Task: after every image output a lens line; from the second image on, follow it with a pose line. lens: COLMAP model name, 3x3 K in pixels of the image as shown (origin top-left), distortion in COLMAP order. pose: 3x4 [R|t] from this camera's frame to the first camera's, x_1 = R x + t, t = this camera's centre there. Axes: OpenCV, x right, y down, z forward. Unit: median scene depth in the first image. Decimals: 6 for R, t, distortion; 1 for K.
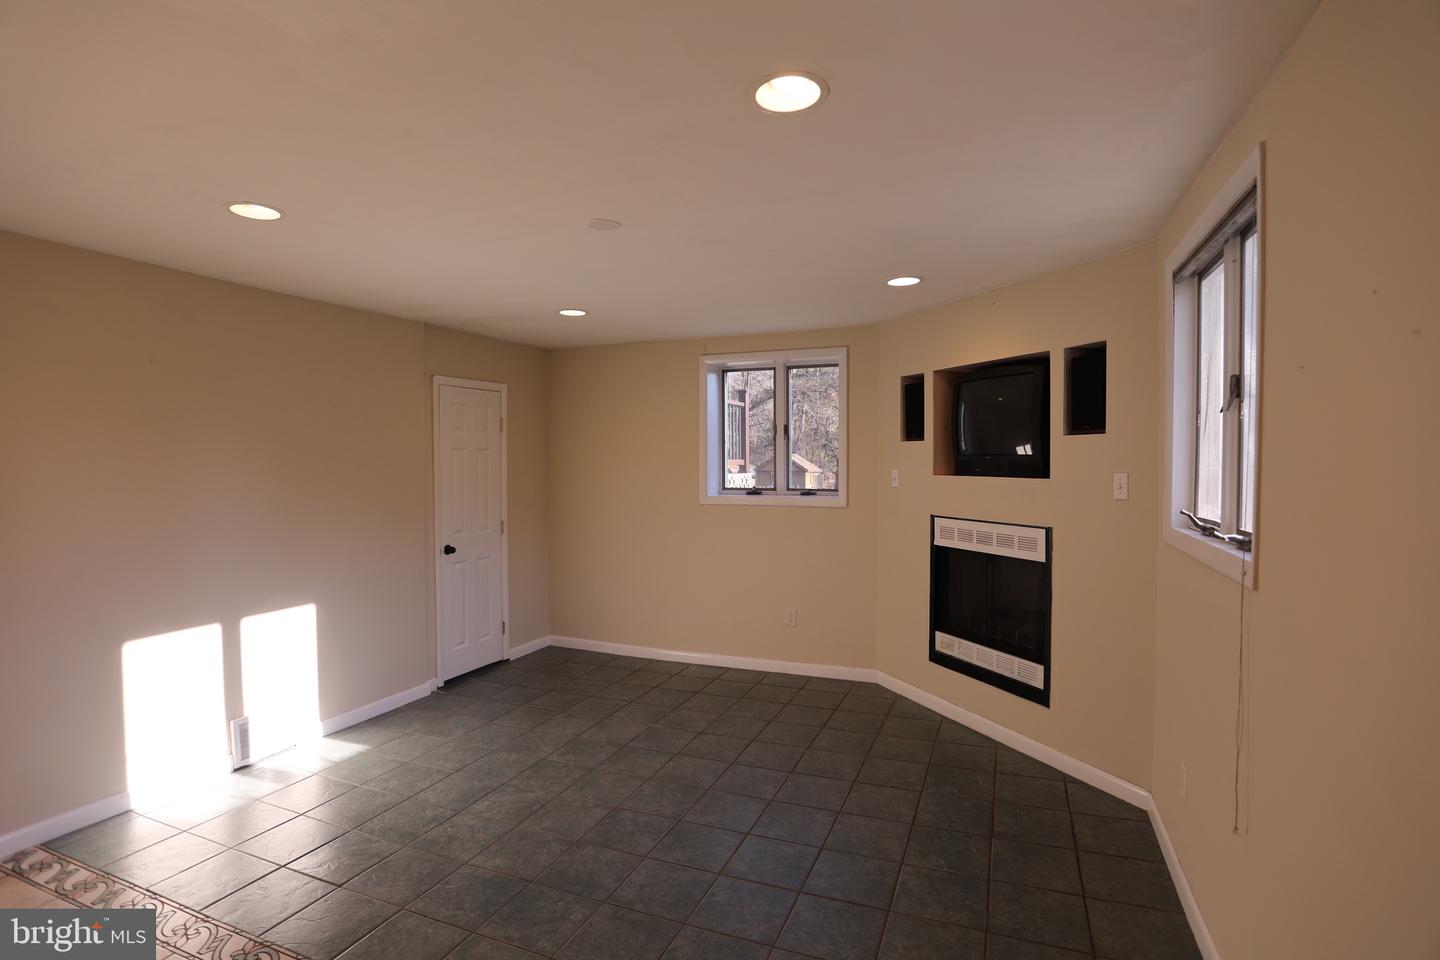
lens RADIAL K [[695.0, 0, 711.7], [0, 695.0, 476.5], [0, 0, 1]] dist [-0.043304, 0.013529]
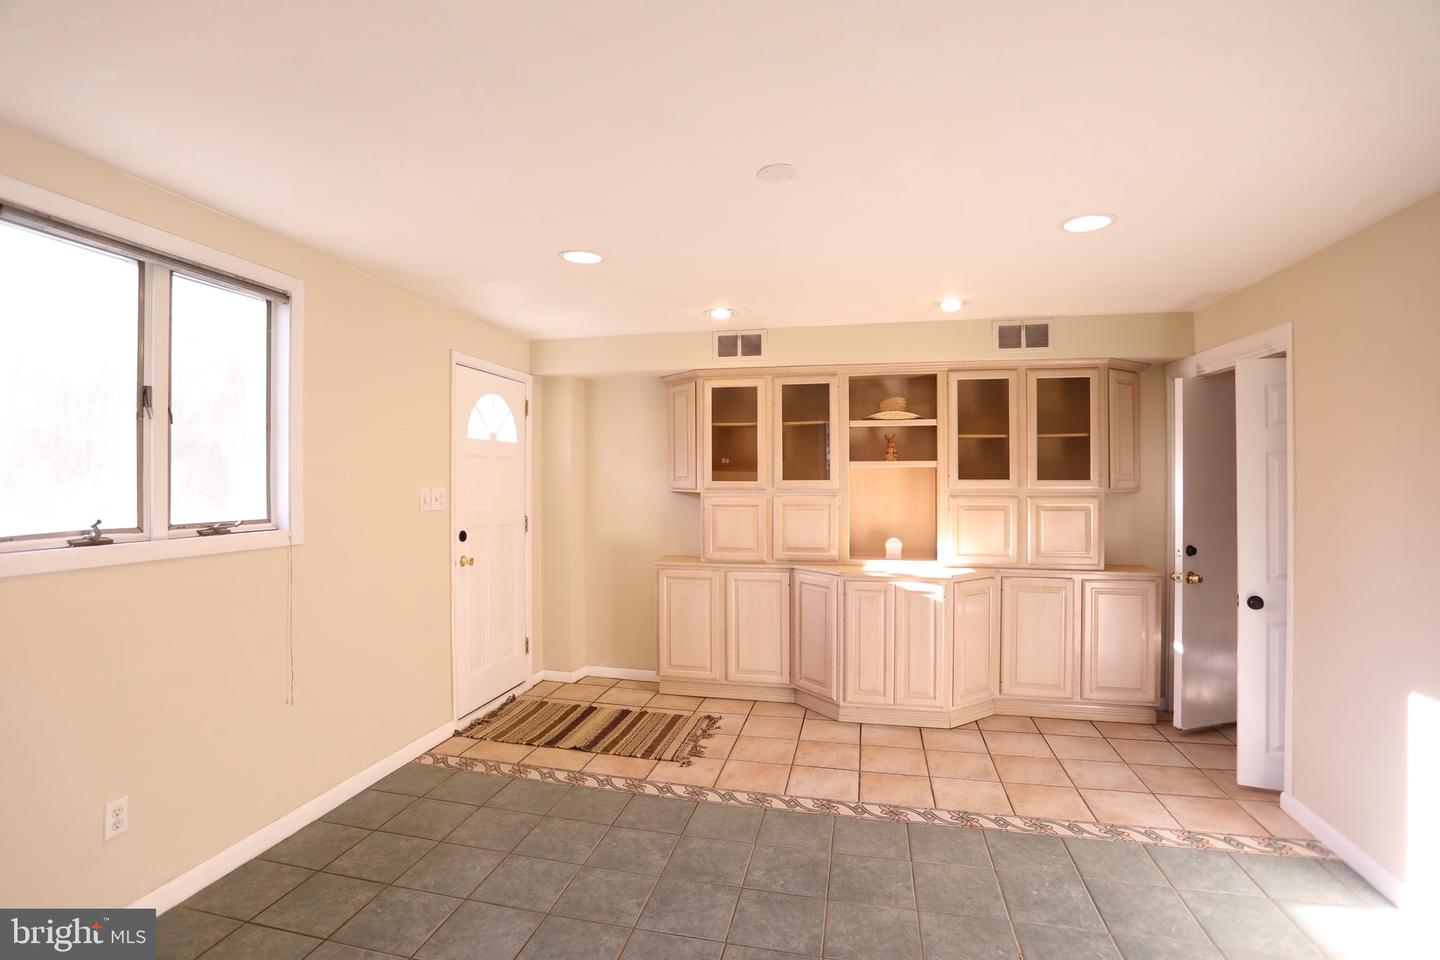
lens RADIAL K [[695.0, 0, 705.7], [0, 695.0, 476.3], [0, 0, 1]] dist [-0.043304, 0.013529]
pose [[-0.985165, 0.001162, -0.171607, 0.067103], [-0.002445, 0.999781, 0.020807, -0.023570], [0.171593, 0.020918, -0.984946, 1.779384]]
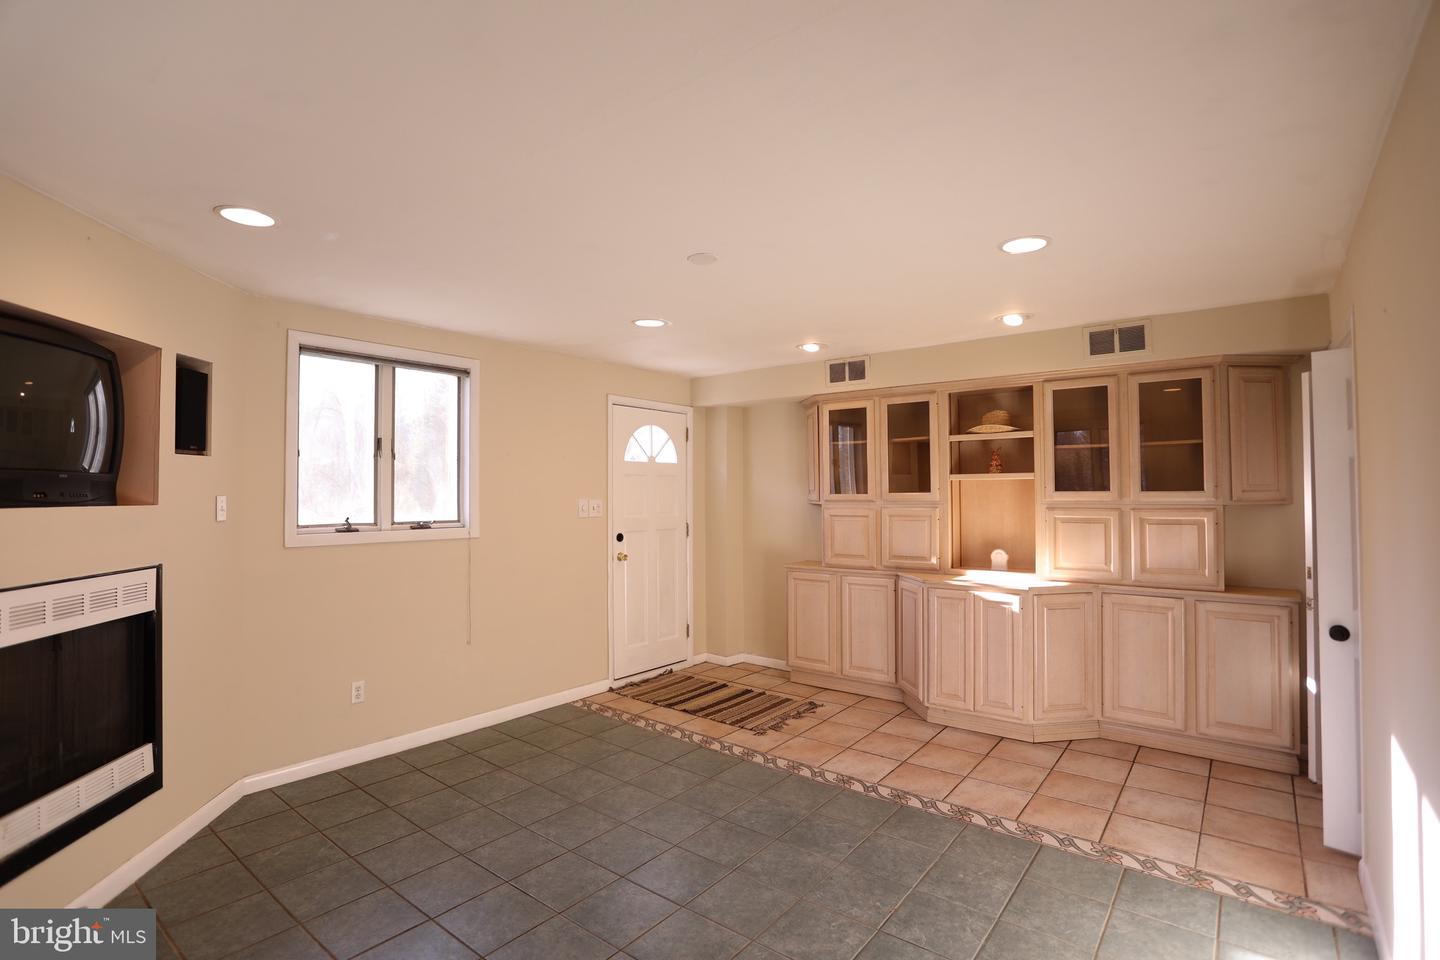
lens RADIAL K [[695.0, 0, 710.5], [0, 695.0, 469.4], [0, 0, 1]] dist [-0.043304, 0.013529]
pose [[-0.961054, 0.015423, 0.275931, -0.455344], [0.013195, 0.999864, -0.009932, -0.028458], [-0.276047, -0.005904, -0.961126, 2.017155]]
